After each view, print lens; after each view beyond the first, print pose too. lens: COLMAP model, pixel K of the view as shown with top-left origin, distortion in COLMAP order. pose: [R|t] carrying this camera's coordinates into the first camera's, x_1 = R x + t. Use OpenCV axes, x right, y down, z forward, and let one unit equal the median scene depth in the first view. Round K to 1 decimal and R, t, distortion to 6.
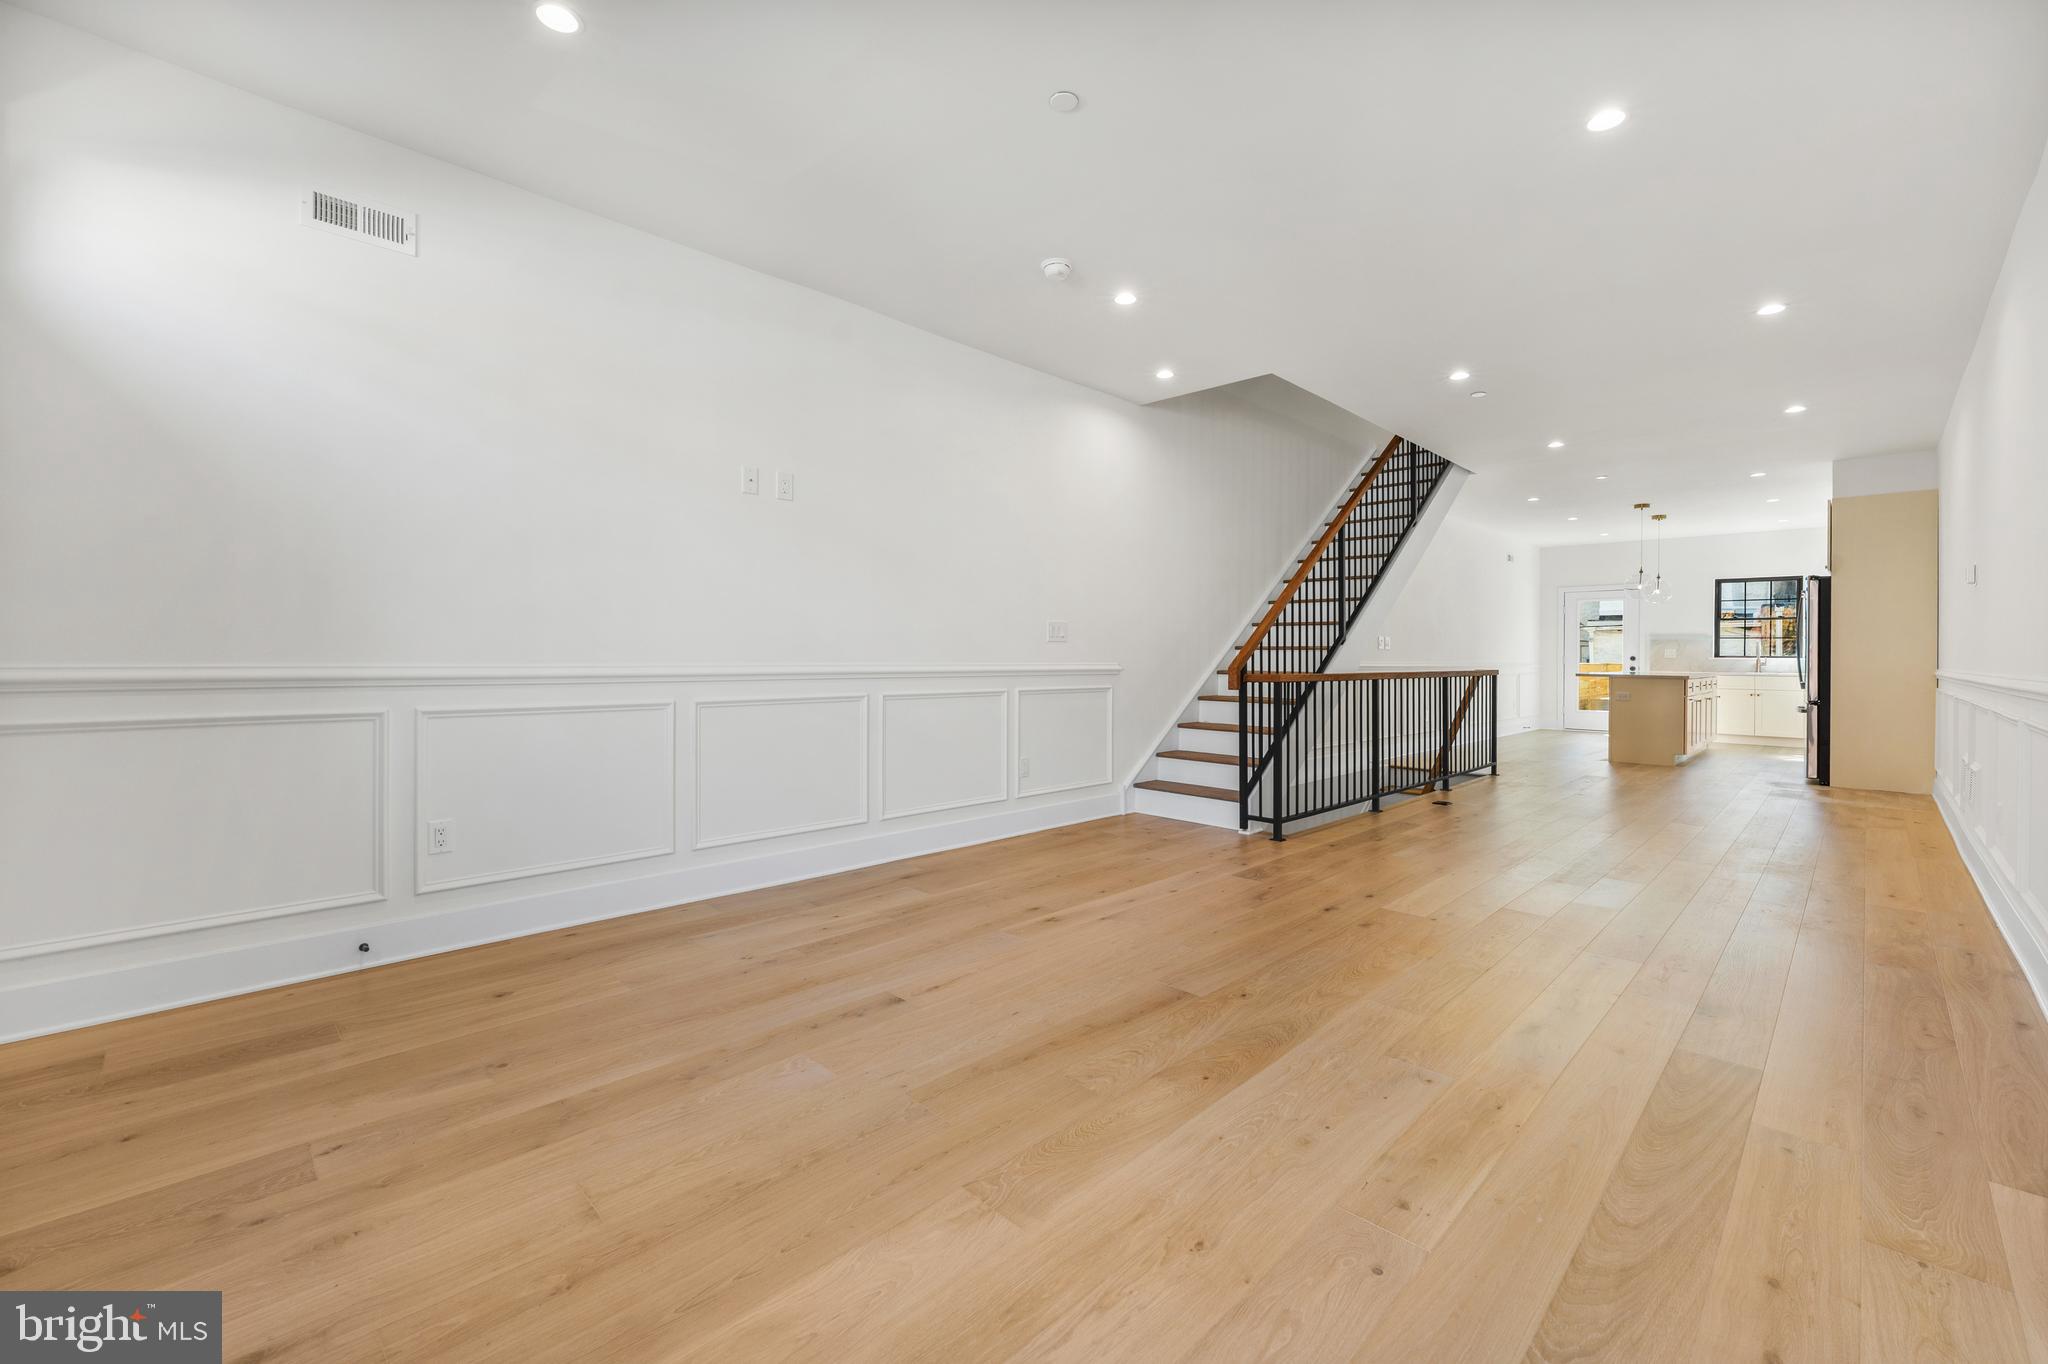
lens RADIAL K [[829.3, 0, 1043.2], [0, 829.3, 666.7], [0, 0, 1]] dist [-0.000935, -0.000019]
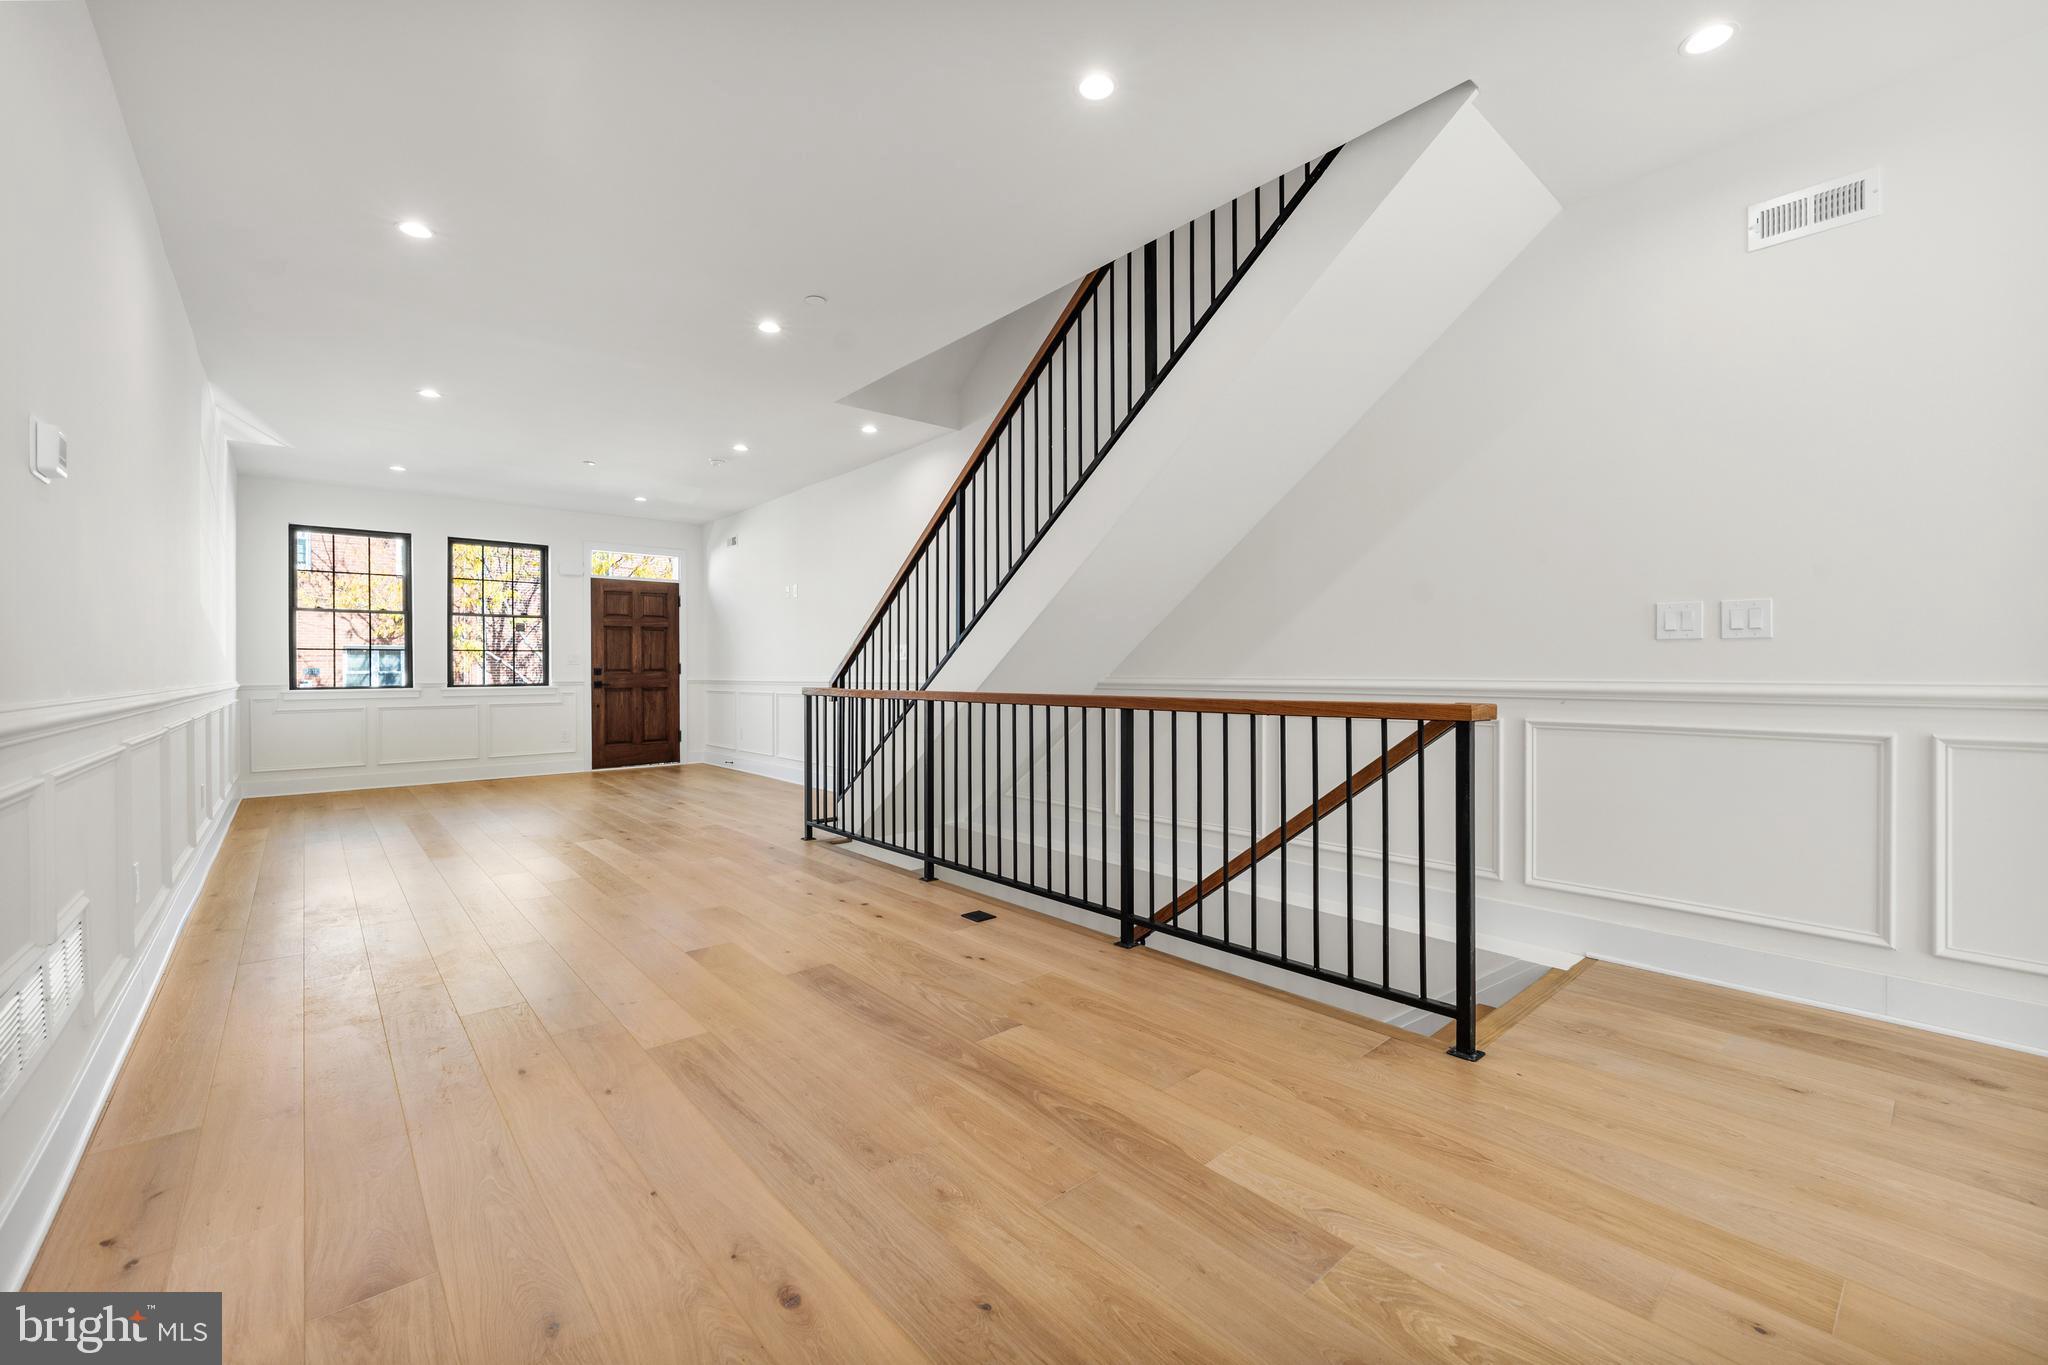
lens RADIAL K [[829.3, 0, 1035.4], [0, 829.3, 676.8], [0, 0, 1]] dist [-0.000935, -0.000019]
pose [[-0.079590, 0.002112, -0.996825, 0.948423], [-0.009761, 0.999948, 0.002898, -0.007276], [0.996780, 0.009961, -0.079565, 0.971434]]
